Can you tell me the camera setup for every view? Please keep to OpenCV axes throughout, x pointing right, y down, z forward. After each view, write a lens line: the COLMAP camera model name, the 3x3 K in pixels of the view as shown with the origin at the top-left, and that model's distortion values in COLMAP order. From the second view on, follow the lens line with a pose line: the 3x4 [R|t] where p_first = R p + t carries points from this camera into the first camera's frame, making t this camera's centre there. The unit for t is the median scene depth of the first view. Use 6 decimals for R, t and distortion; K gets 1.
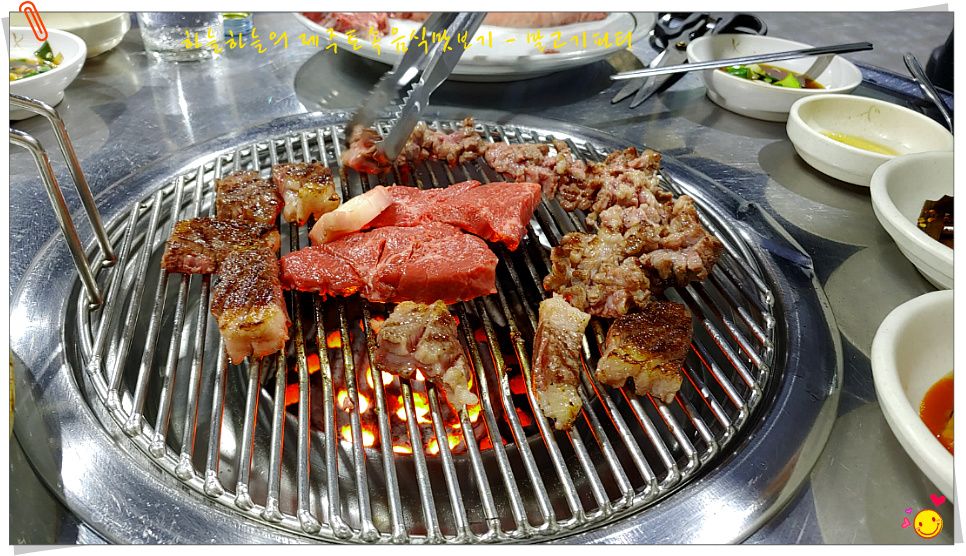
lens RADIAL K [[684.6, 0, 505.7], [0, 684.6, 280.0], [0, 0, 1]] dist [0.126854, -0.390460]
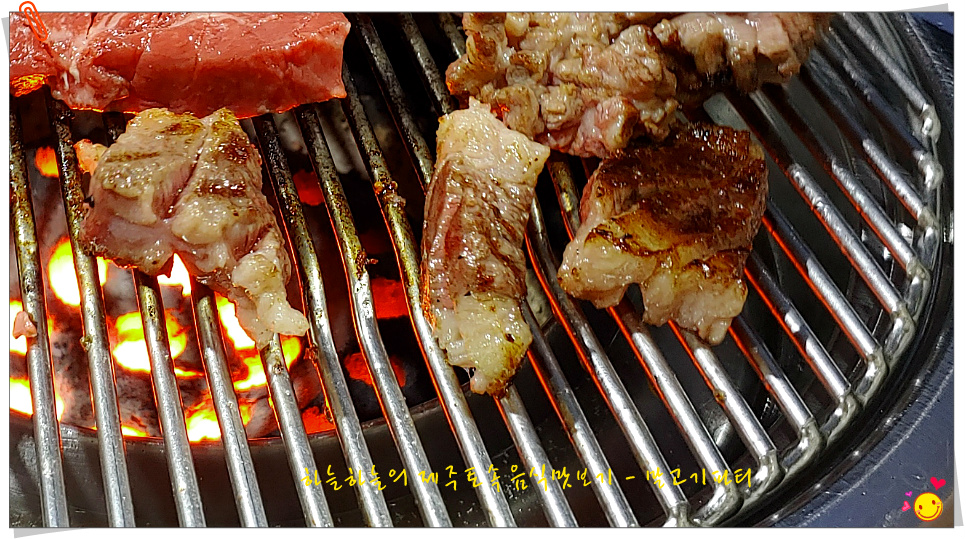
lens RADIAL K [[815.8, 0, 483.0], [0, 815.8, 269.5], [0, 0, 1]] dist [-0.005594, 0.000515]
pose [[0.988653, 0.005431, 0.150117, -0.003720], [-0.034804, 0.980434, 0.193745, 0.025663], [-0.146128, -0.196771, 0.969499, 0.459510]]
